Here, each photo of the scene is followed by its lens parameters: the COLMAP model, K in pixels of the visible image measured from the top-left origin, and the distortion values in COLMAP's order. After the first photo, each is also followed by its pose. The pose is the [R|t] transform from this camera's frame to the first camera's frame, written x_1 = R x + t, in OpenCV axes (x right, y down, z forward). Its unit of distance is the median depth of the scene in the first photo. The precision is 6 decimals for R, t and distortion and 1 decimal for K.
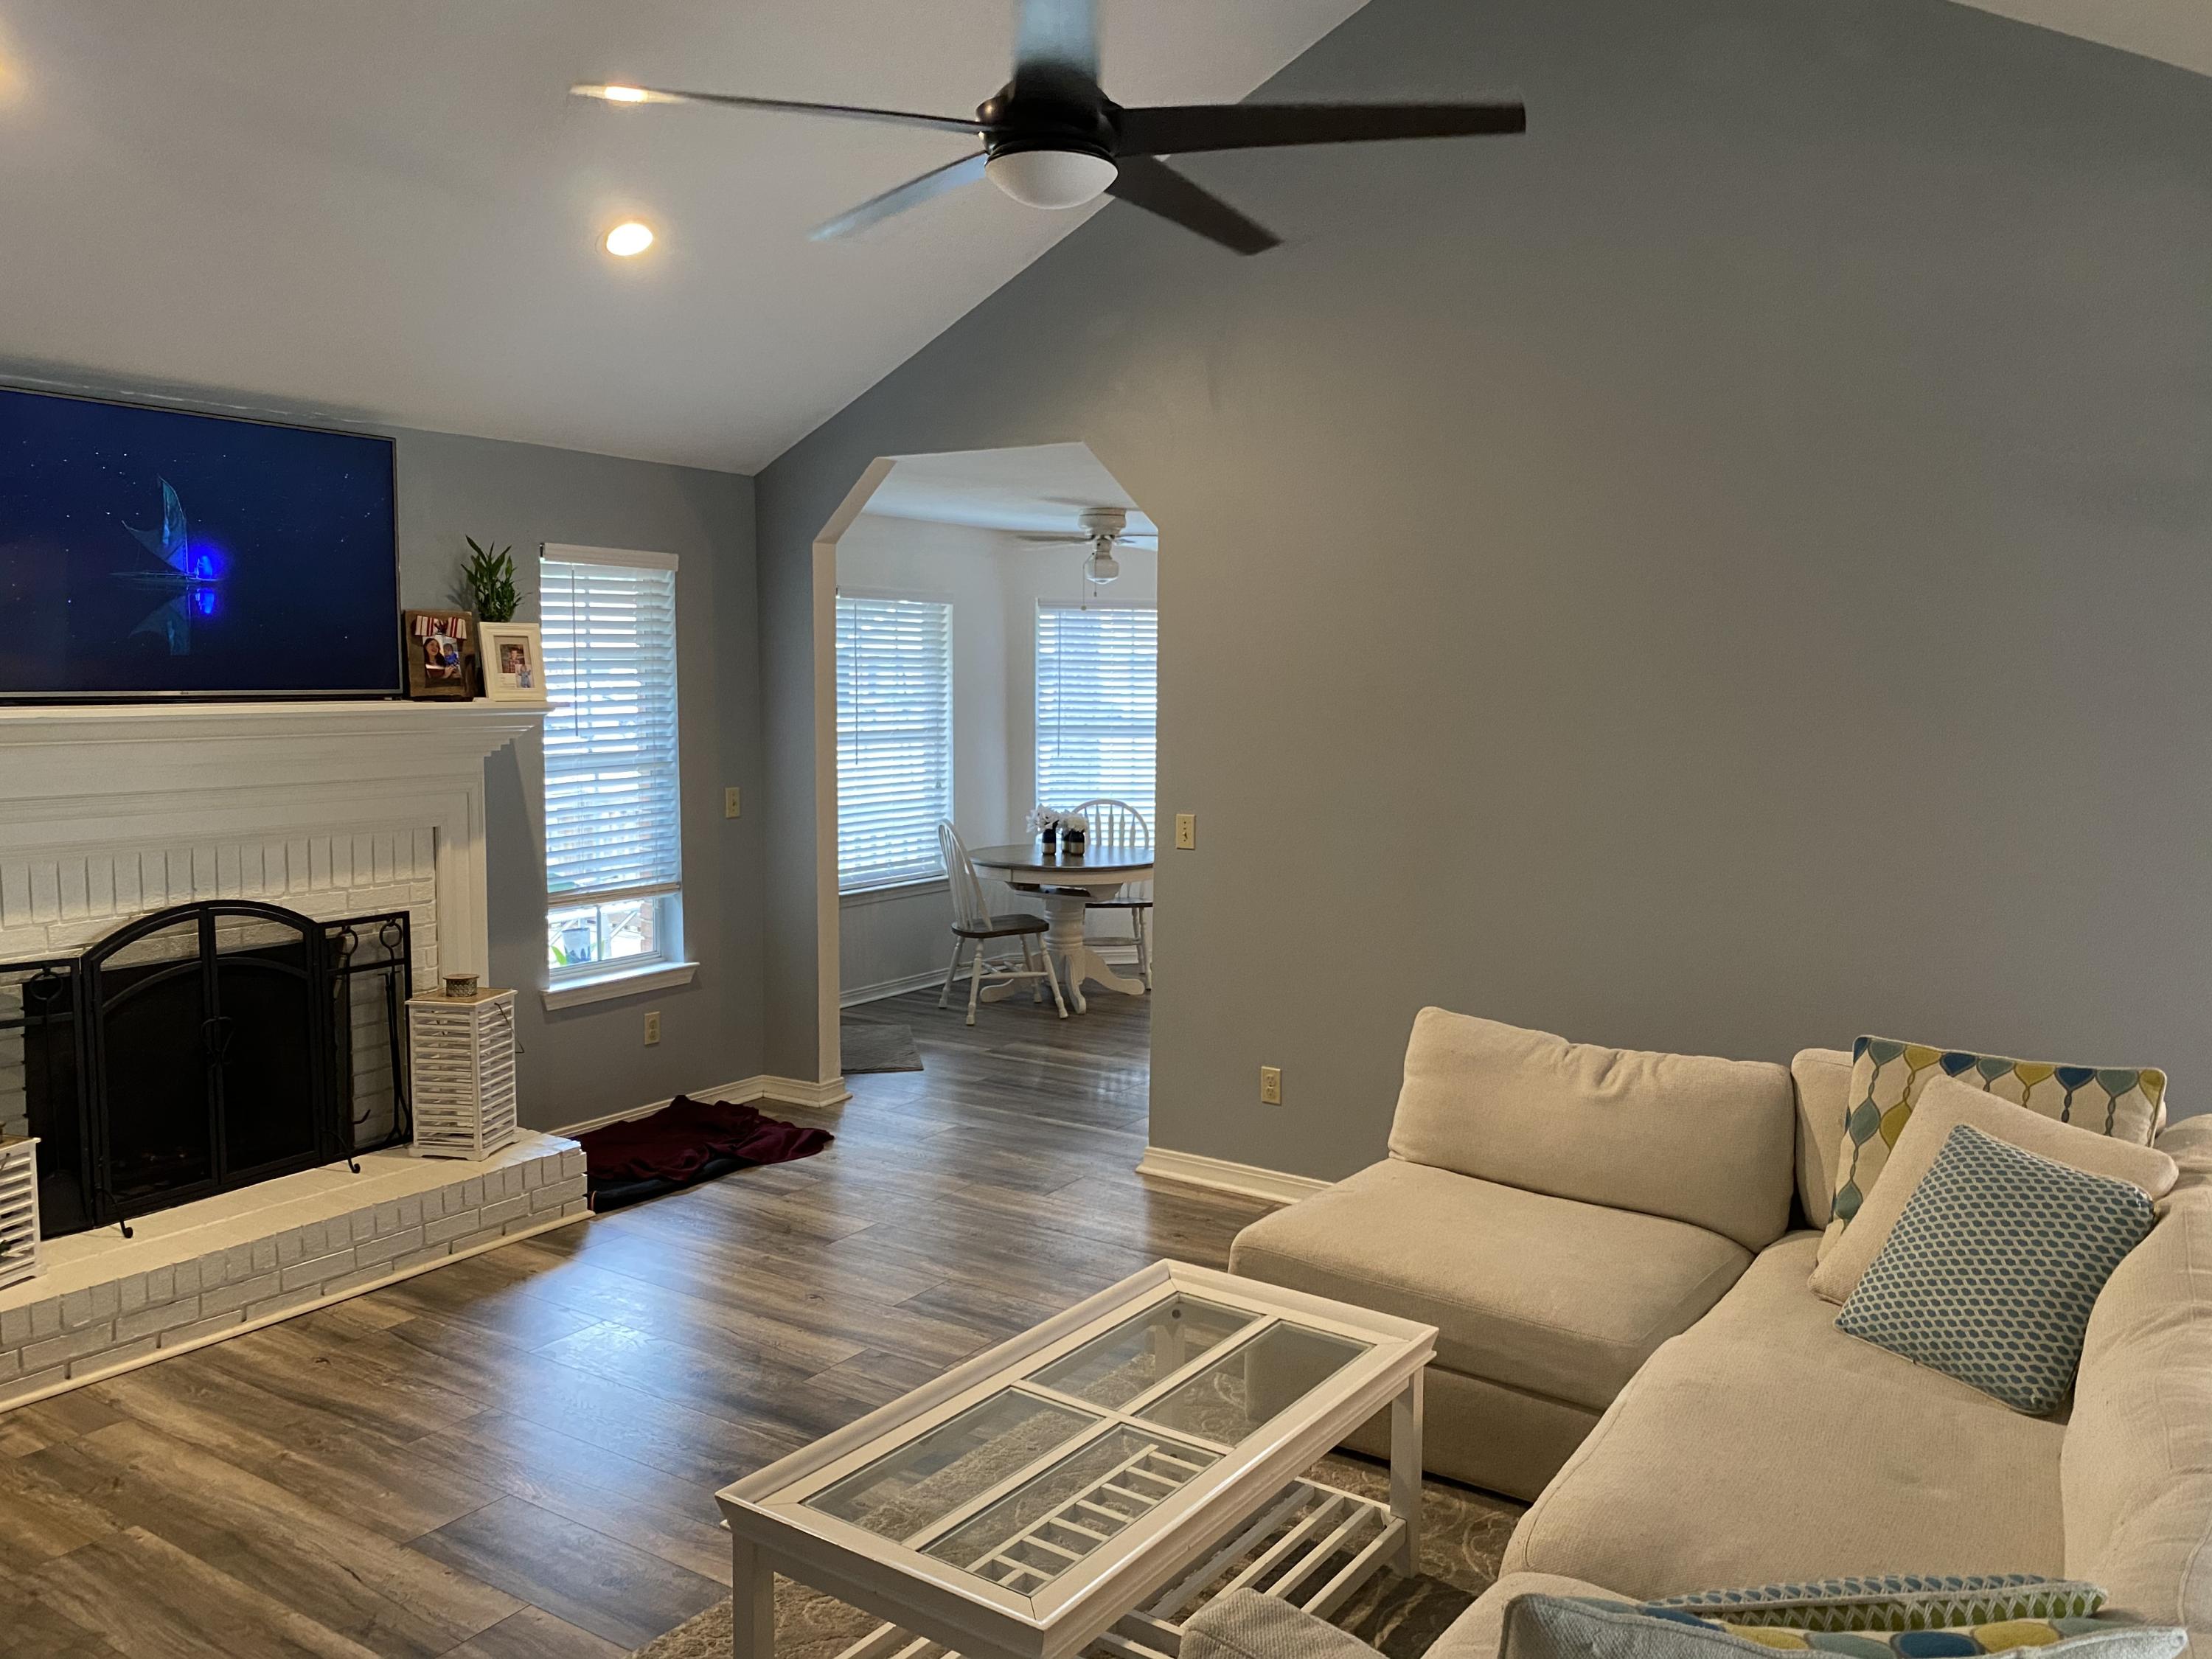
lens RADIAL K [[1693.7, 0, 1110.4], [0, 1693.7, 817.9], [0, 0, 1]] dist [0.019419, -0.030509]
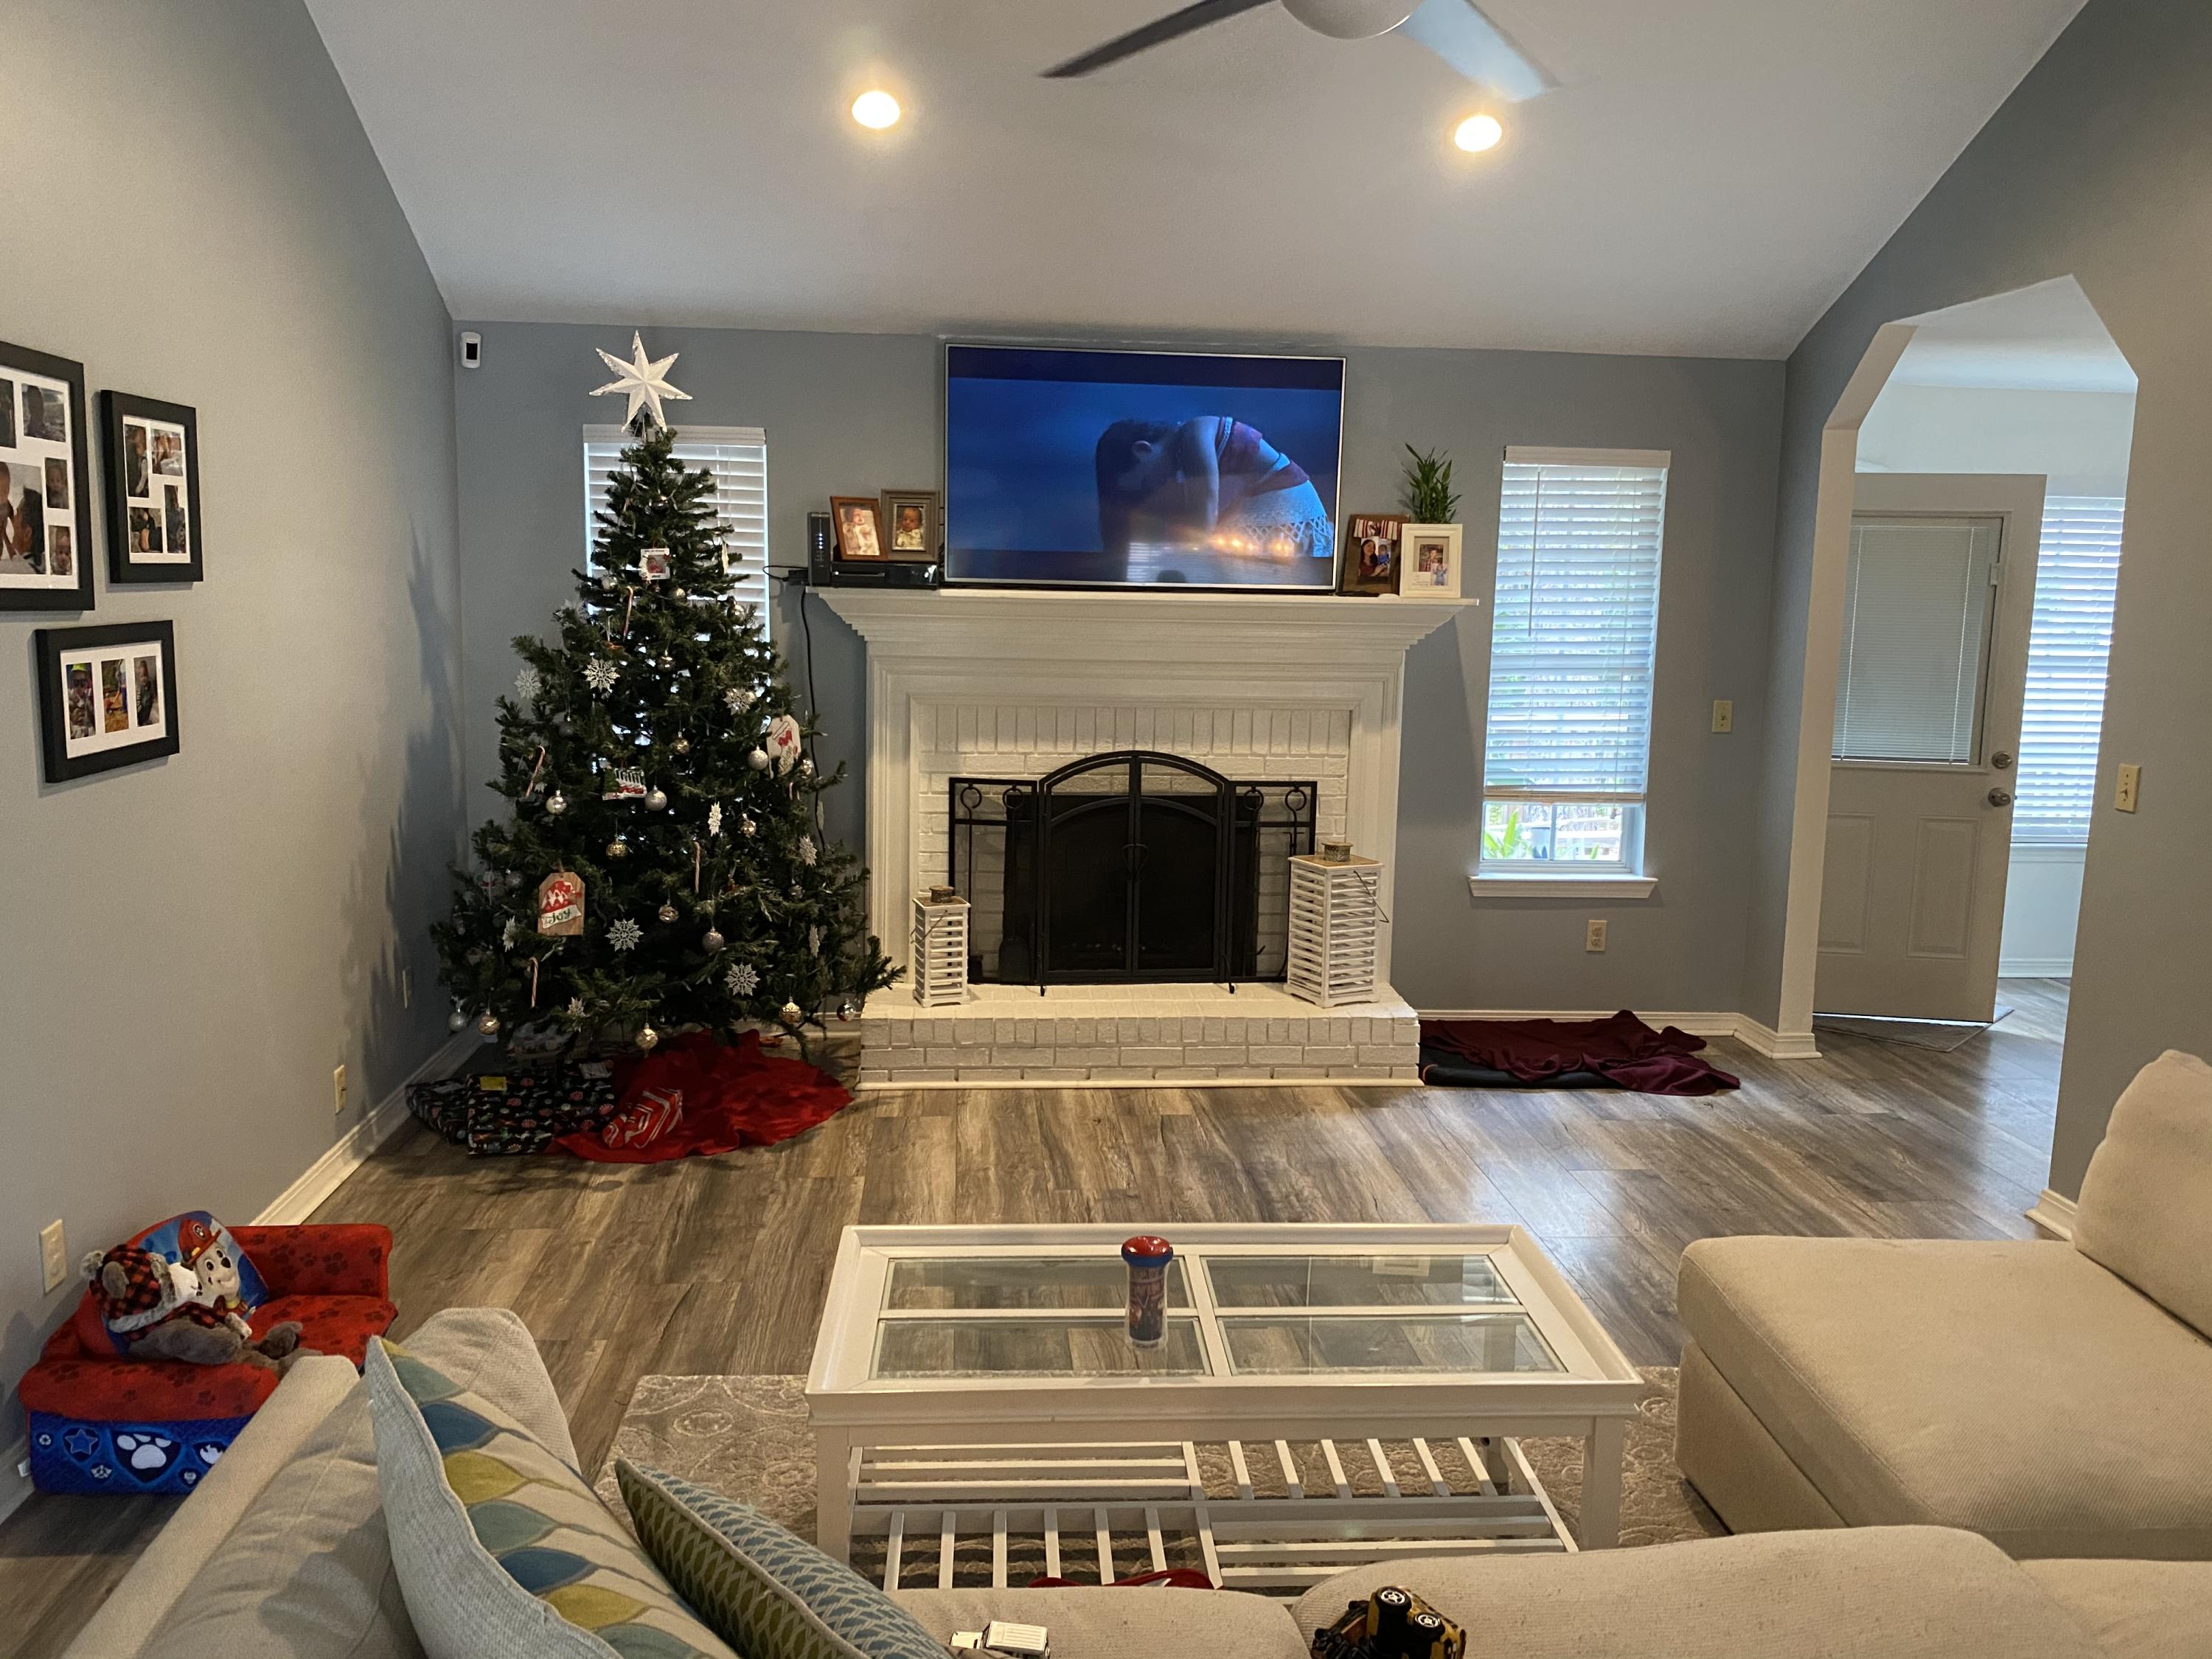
lens RADIAL K [[1681.1, 0, 1103.9], [0, 1681.1, 823.5], [0, 0, 1]] dist [0.069075, -0.110516]
pose [[0.608157, 0.121254, -0.784501, 0.386768], [-0.085725, 0.992517, 0.086950, -0.003044], [0.789174, 0.014372, 0.614001, 0.196405]]
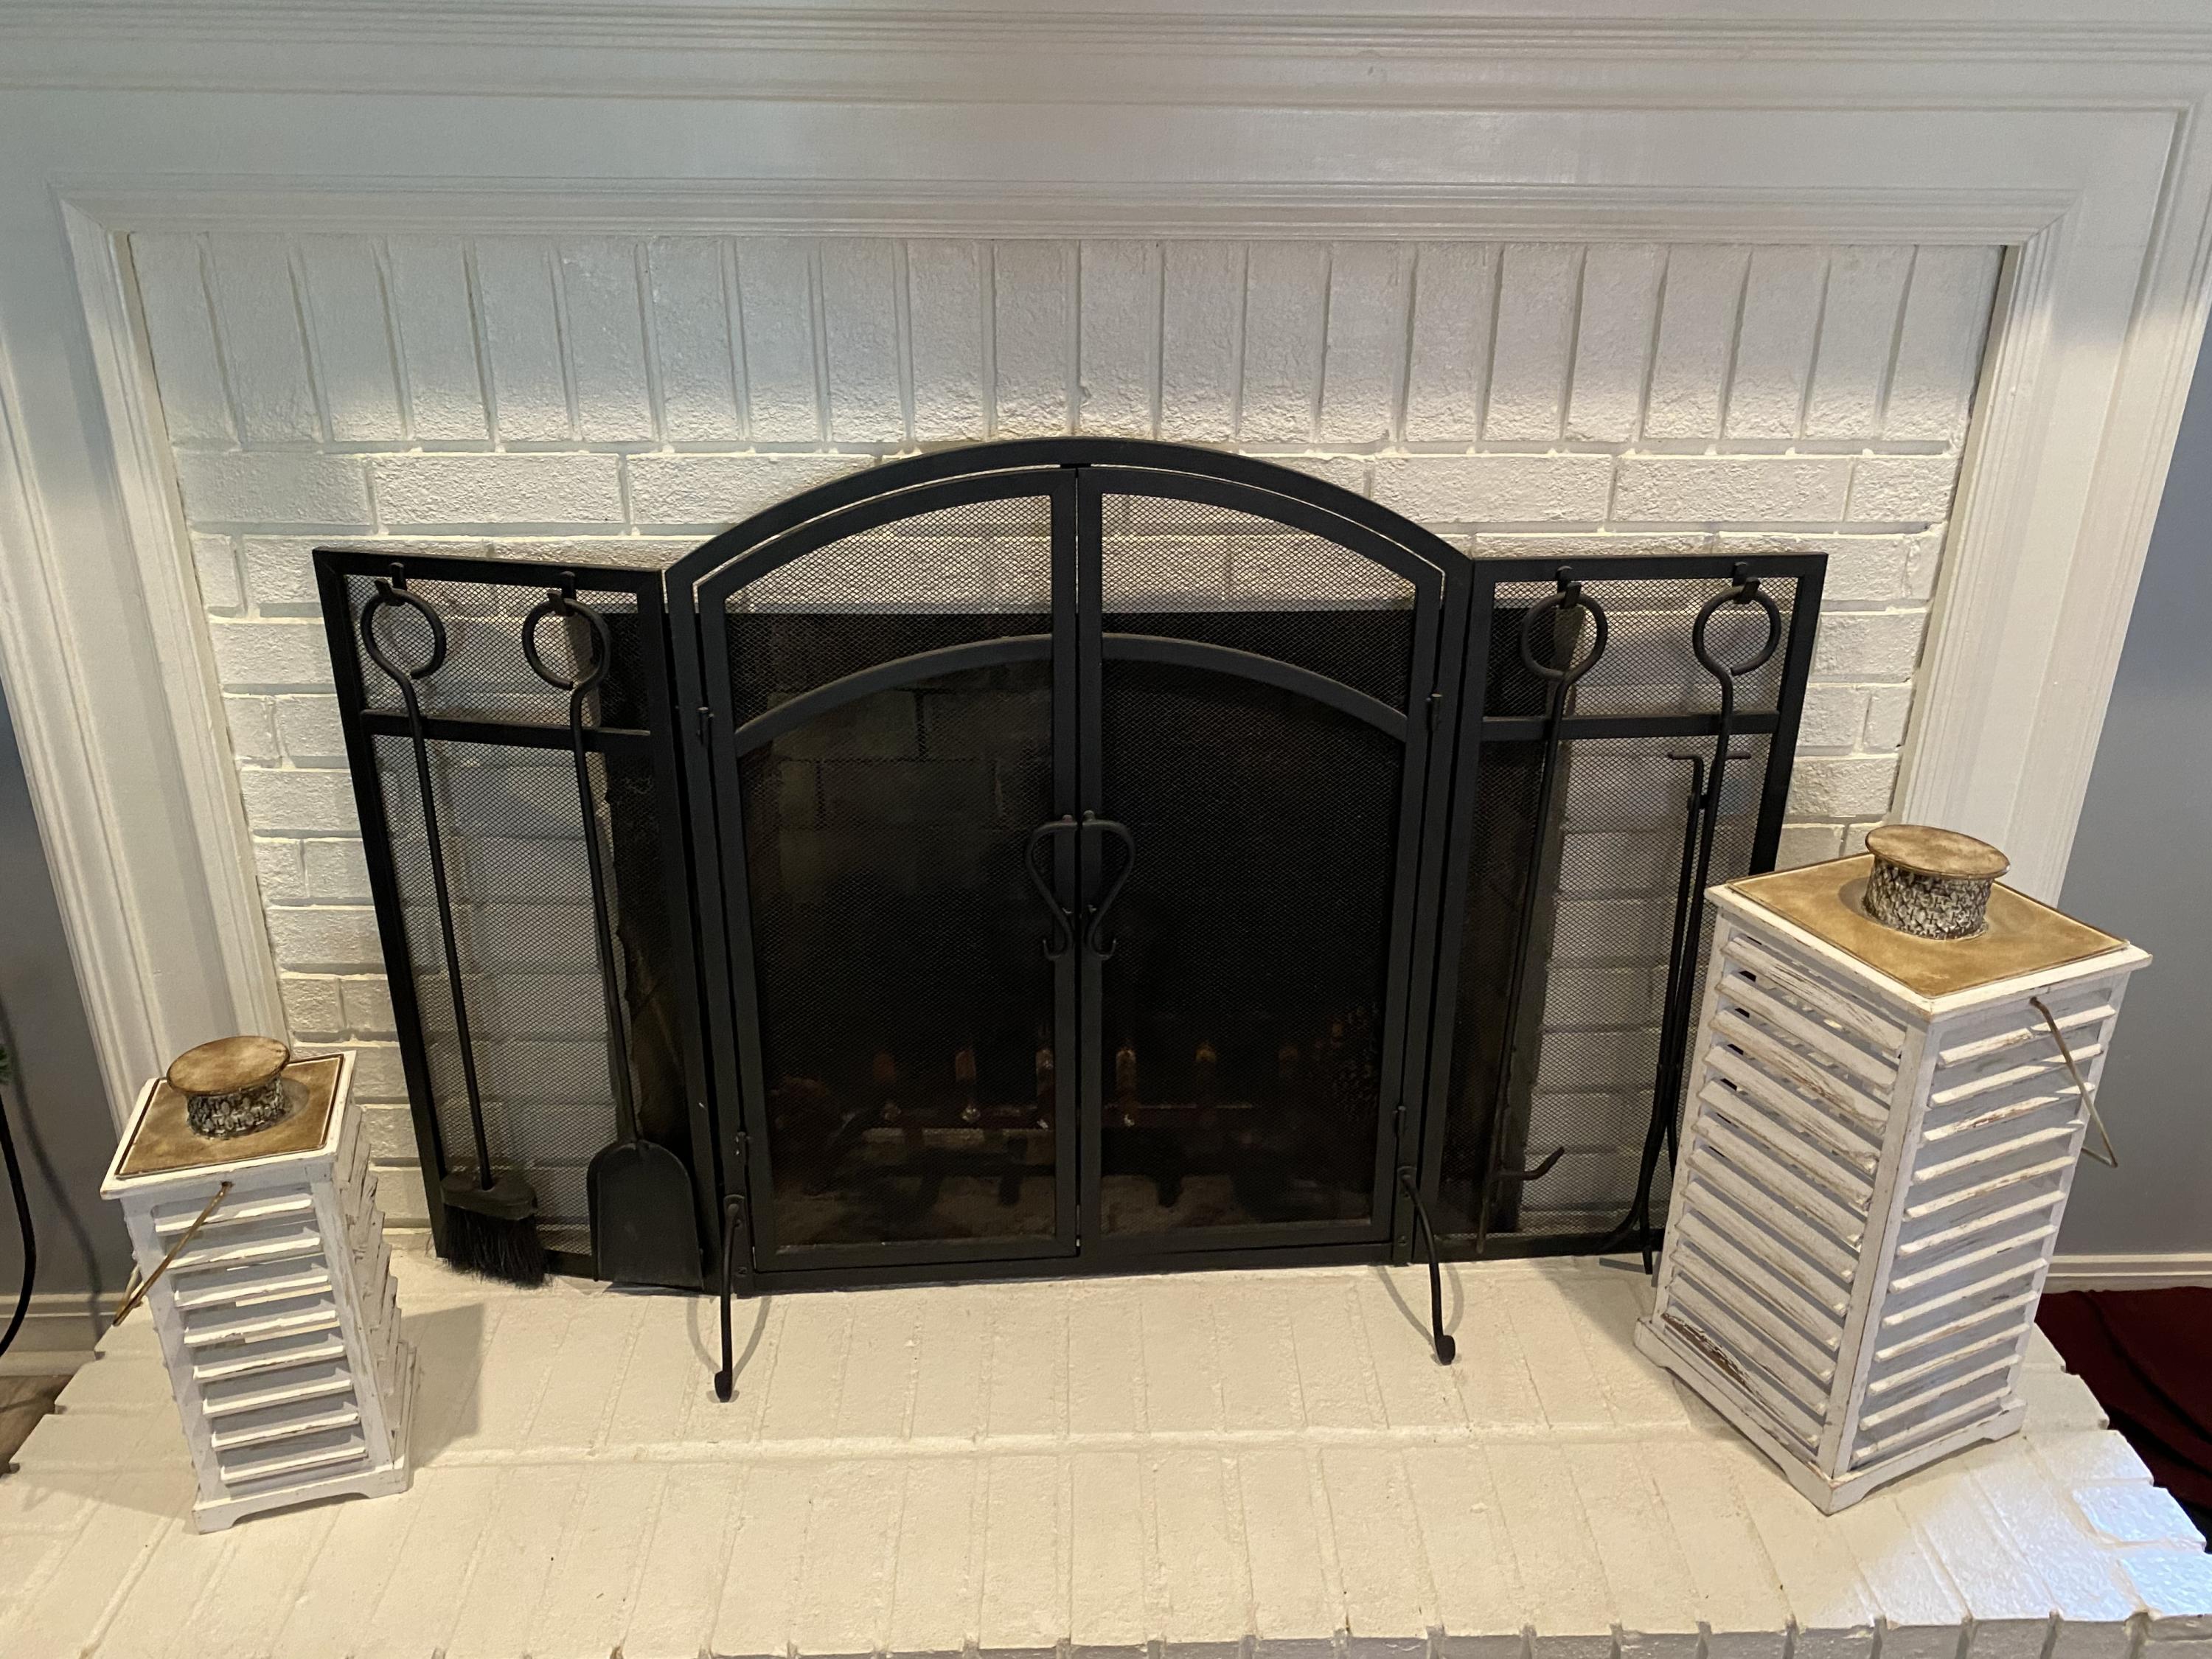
lens RADIAL K [[1689.6, 0, 1106.0], [0, 1689.6, 829.5], [0, 0, 1]] dist [0.020383, -0.011909]
pose [[0.583734, 0.319884, -0.746277, -0.260407], [-0.077433, 0.936865, 0.341010, 0.011351], [0.808244, -0.141273, 0.571649, 0.739611]]
